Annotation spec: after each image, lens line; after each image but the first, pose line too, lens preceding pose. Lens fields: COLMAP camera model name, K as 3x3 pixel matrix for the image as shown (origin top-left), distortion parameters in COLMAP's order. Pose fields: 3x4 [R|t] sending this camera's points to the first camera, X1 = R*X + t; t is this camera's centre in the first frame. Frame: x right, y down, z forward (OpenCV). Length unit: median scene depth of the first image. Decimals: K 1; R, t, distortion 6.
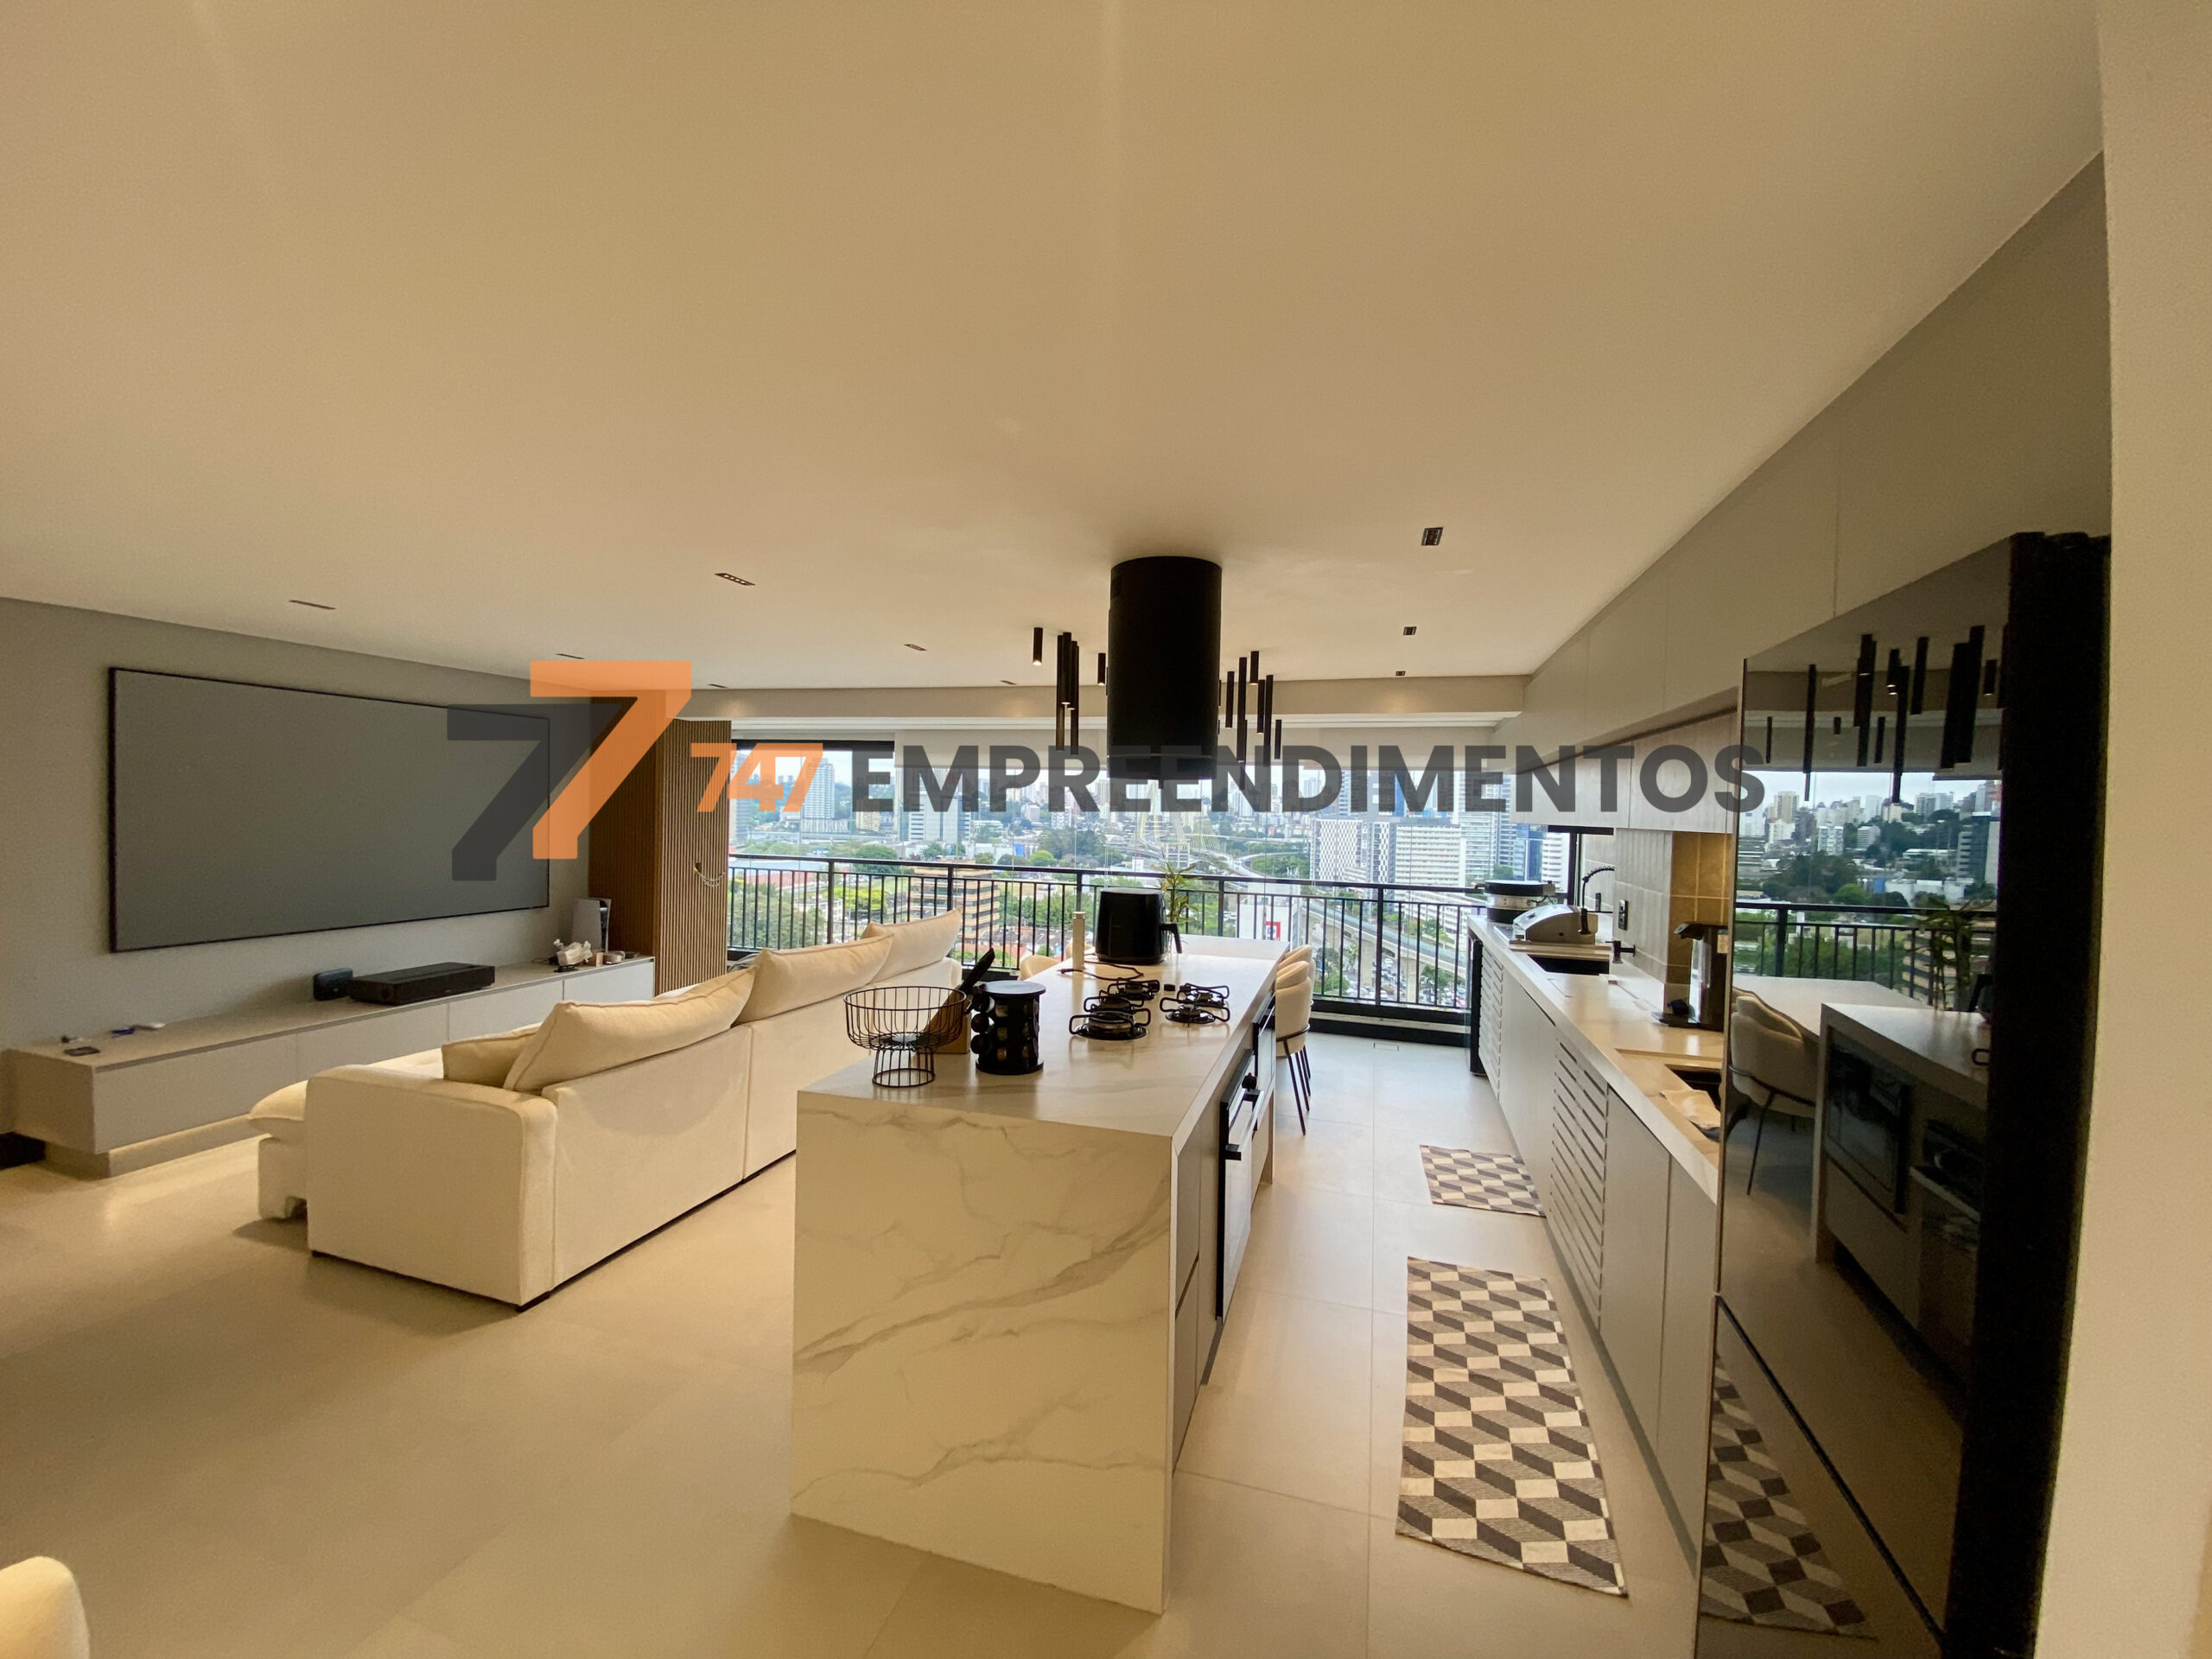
lens RADIAL K [[903.3, 0, 1102.3], [0, 903.3, 832.1], [0, 0, 1]] dist [-0.007632, -0.009693]
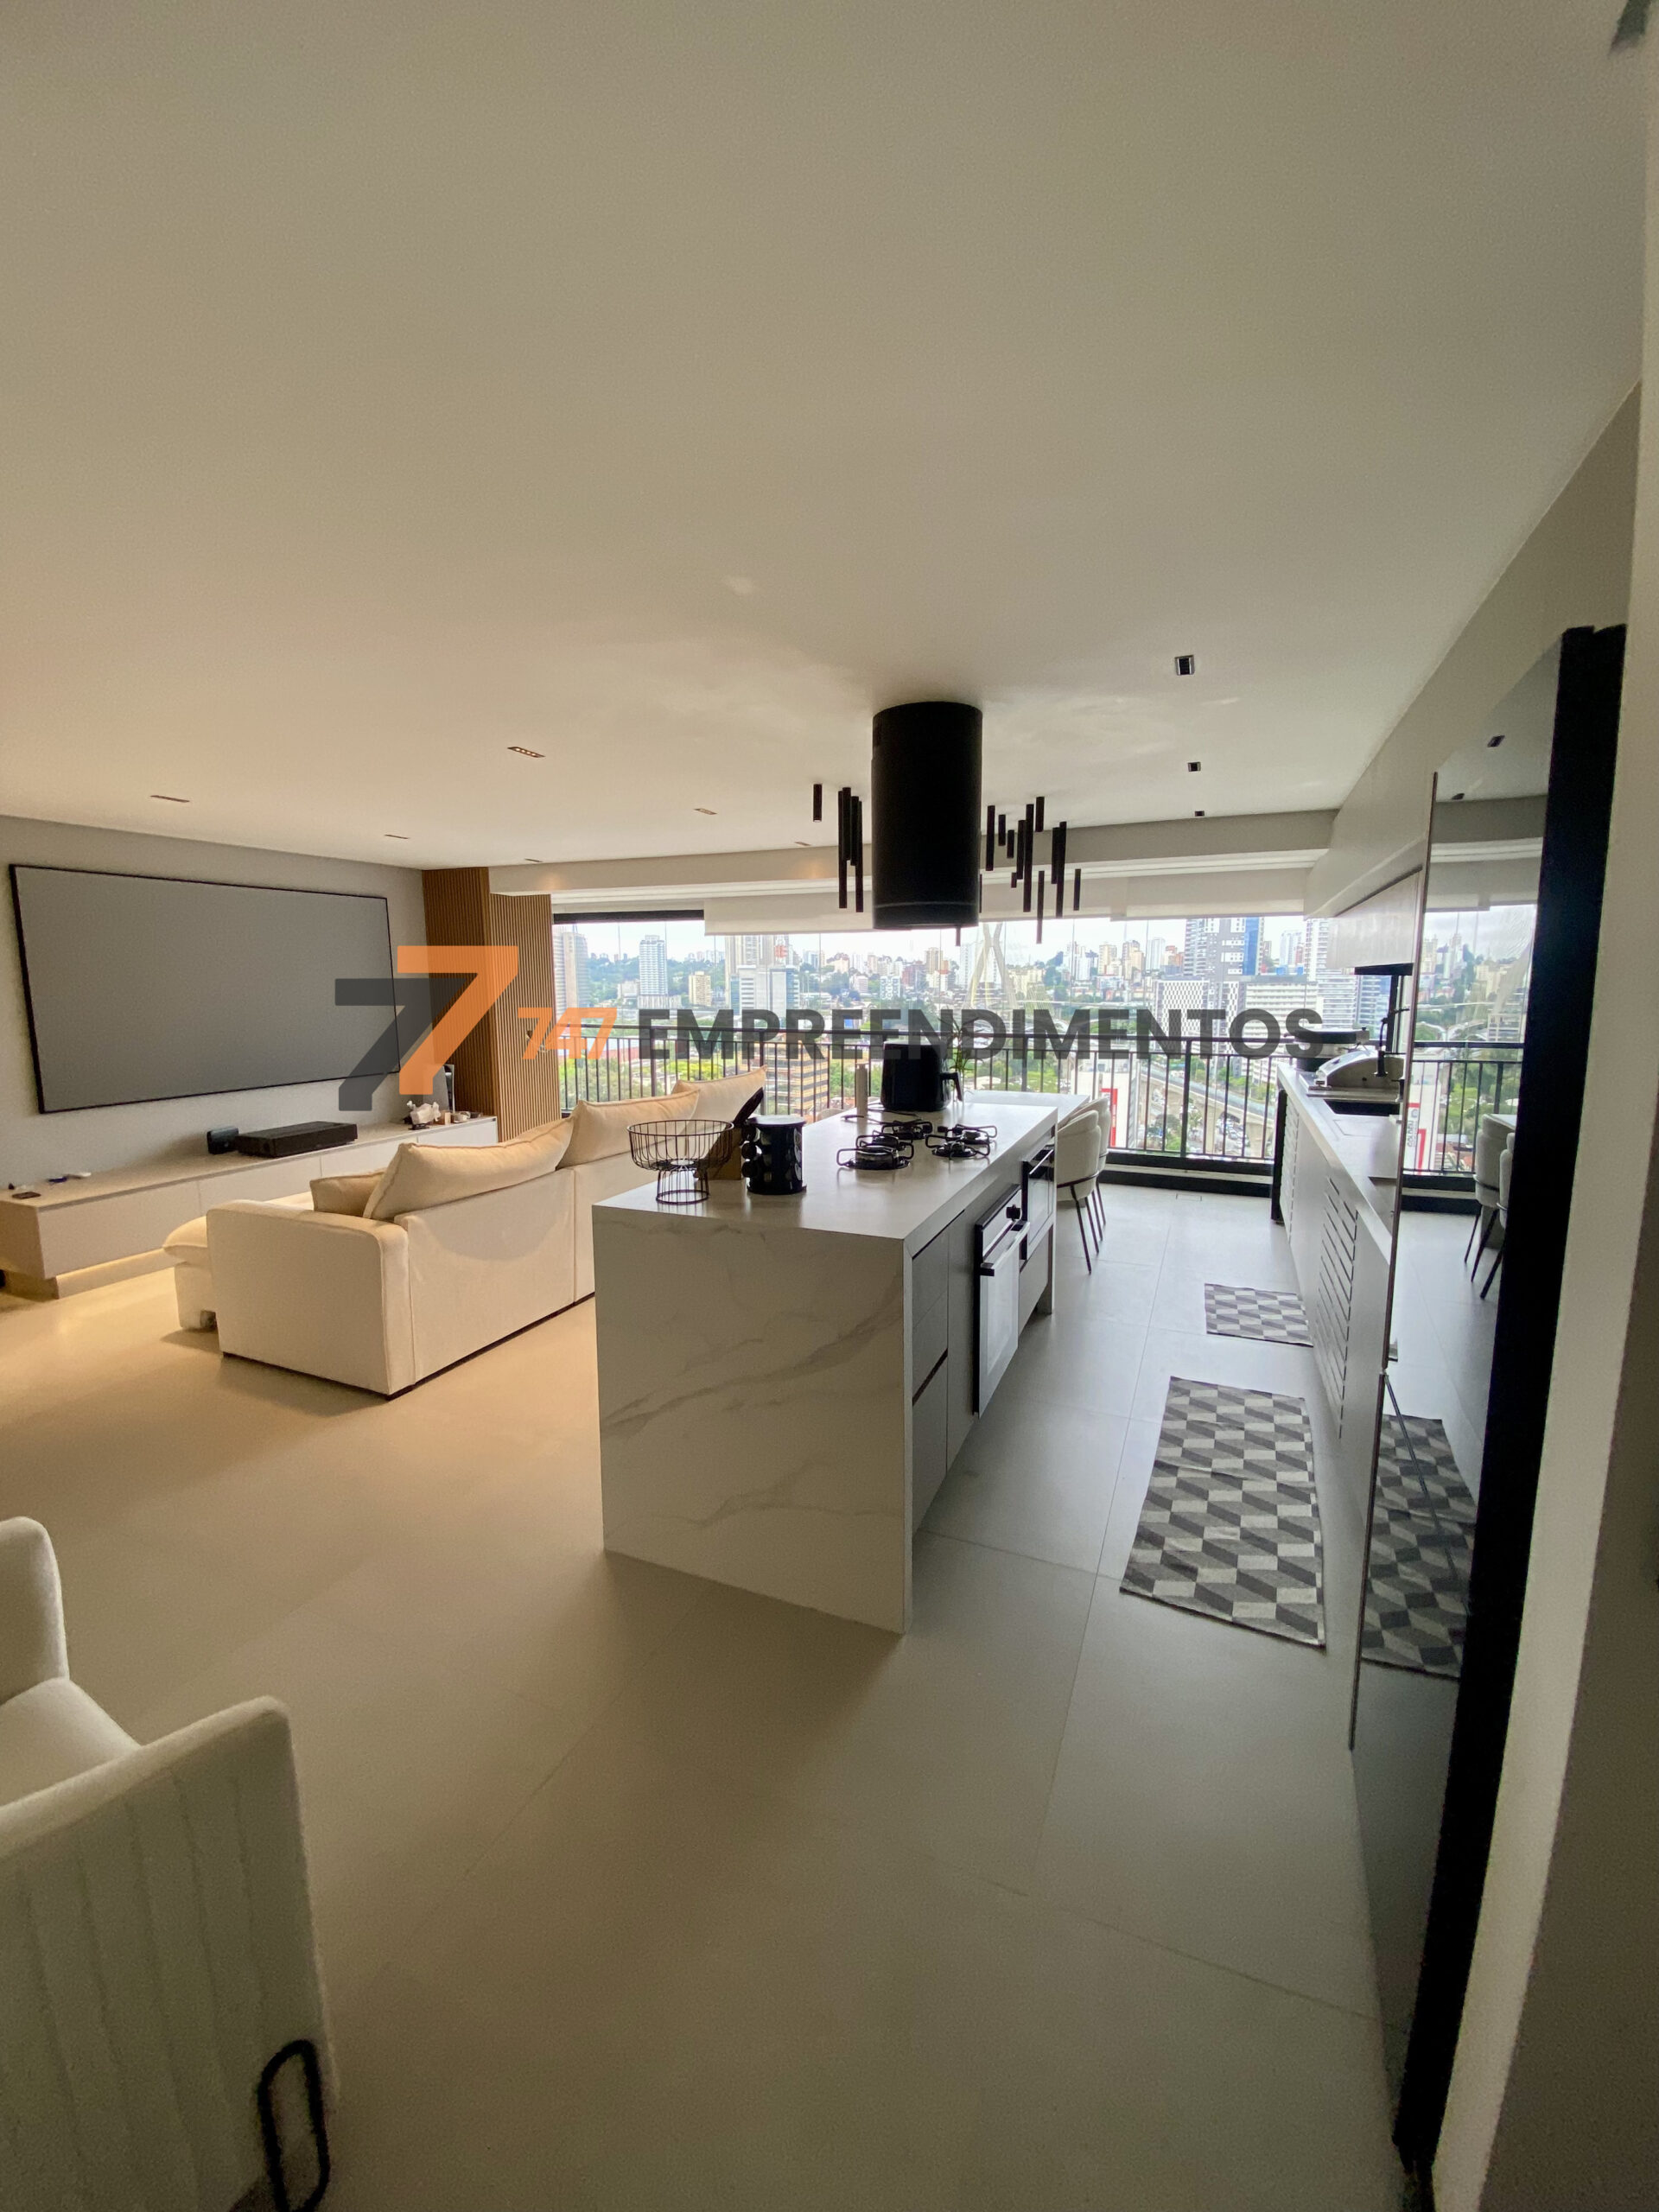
lens RADIAL K [[903.3, 0, 830.7], [0, 903.3, 1111.9], [0, 0, 1]] dist [-0.007632, -0.009693]
pose [[0.993109, -0.012495, -0.116525, 0.076711], [0.026469, 0.992522, 0.119162, 0.027013], [0.114165, -0.121425, 0.986013, -0.070321]]
